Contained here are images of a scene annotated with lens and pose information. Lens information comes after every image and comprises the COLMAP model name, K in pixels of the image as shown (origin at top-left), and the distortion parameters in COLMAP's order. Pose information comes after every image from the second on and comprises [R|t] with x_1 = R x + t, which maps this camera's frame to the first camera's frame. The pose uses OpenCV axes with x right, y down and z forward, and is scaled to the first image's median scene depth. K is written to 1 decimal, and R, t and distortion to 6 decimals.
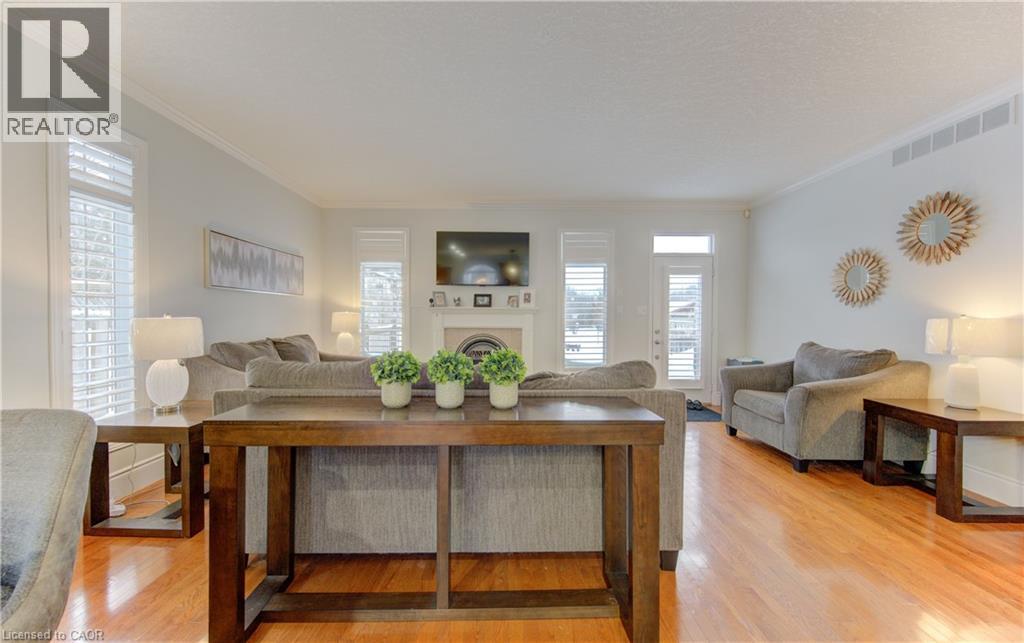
lens RADIAL K [[386.7, 0, 512.0], [0, 386.7, 321.5], [0, 0, 1]] dist [-0.001949, -0.000156]
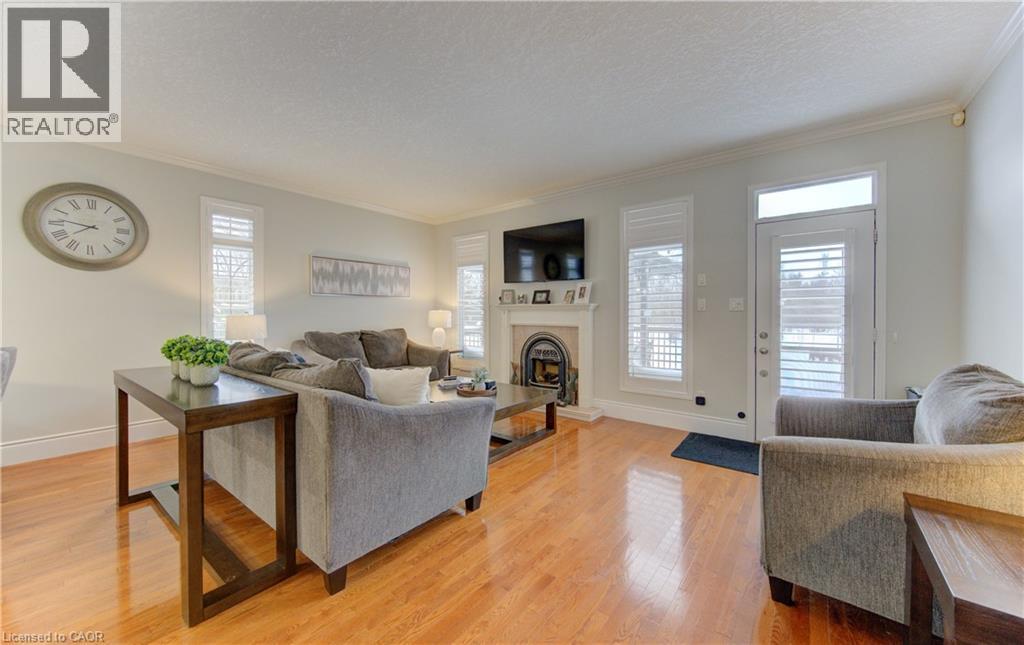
lens RADIAL K [[386.7, 0, 512.0], [0, 386.7, 322.5], [0, 0, 1]] dist [-0.001949, -0.000156]
pose [[0.777467, 0.010839, -0.628830, 0.474839], [-0.005398, 0.999930, 0.010562, -0.000639], [0.628900, -0.004817, 0.777471, 0.205980]]
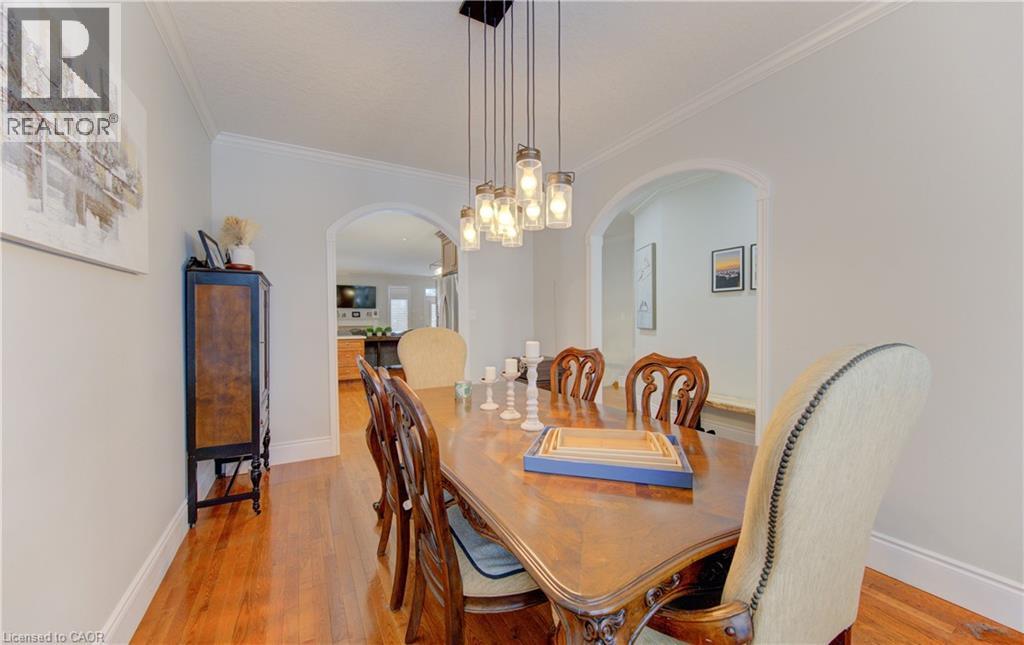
lens RADIAL K [[386.7, 0, 512.0], [0, 386.7, 322.5], [0, 0, 1]] dist [-0.001949, -0.000156]
pose [[0.885132, -0.006271, 0.465297, -0.332566], [0.009428, 0.999946, -0.004458, 0.014875], [-0.465244, 0.008333, 0.885143, -1.560753]]
